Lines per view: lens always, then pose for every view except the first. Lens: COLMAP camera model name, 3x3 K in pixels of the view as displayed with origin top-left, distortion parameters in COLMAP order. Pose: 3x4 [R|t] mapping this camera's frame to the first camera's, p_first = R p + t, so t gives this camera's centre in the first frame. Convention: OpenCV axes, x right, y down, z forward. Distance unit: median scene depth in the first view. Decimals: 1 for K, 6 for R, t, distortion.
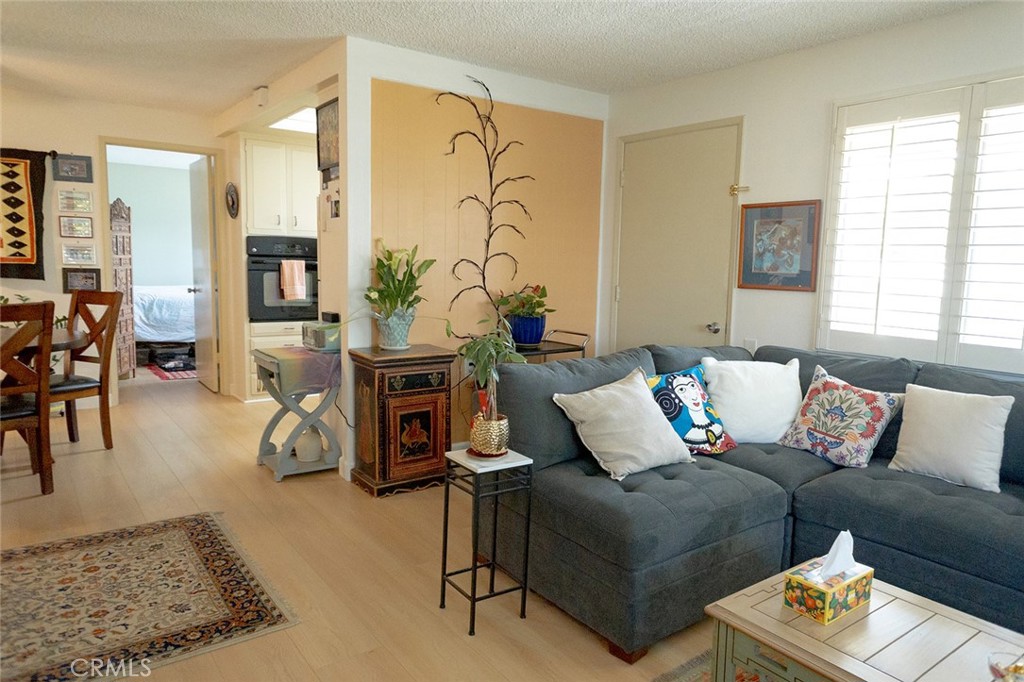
lens RADIAL K [[677.3, 0, 512.0], [0, 677.3, 339.0], [0, 0, 1]] dist [0.019096, -0.005919]
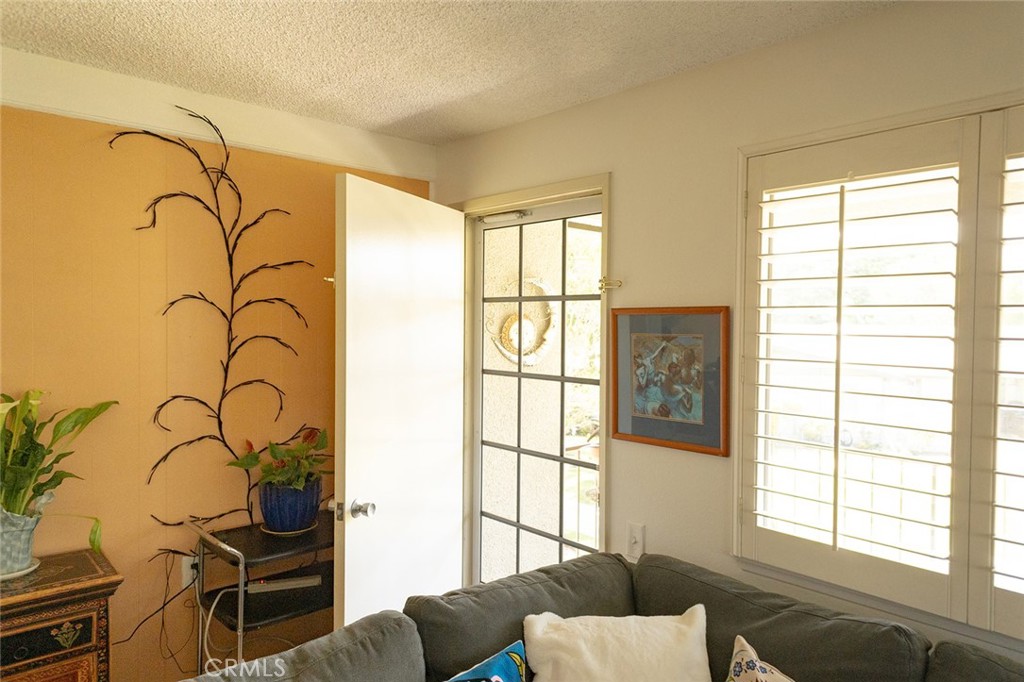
lens RADIAL K [[677.3, 0, 511.2], [0, 677.3, 341.1], [0, 0, 1]] dist [0.019096, -0.005919]
pose [[0.995272, -0.013522, 0.096185, 0.186124], [0.022429, 0.995493, -0.092140, -0.113251], [-0.094505, 0.093861, 0.991090, 0.388645]]
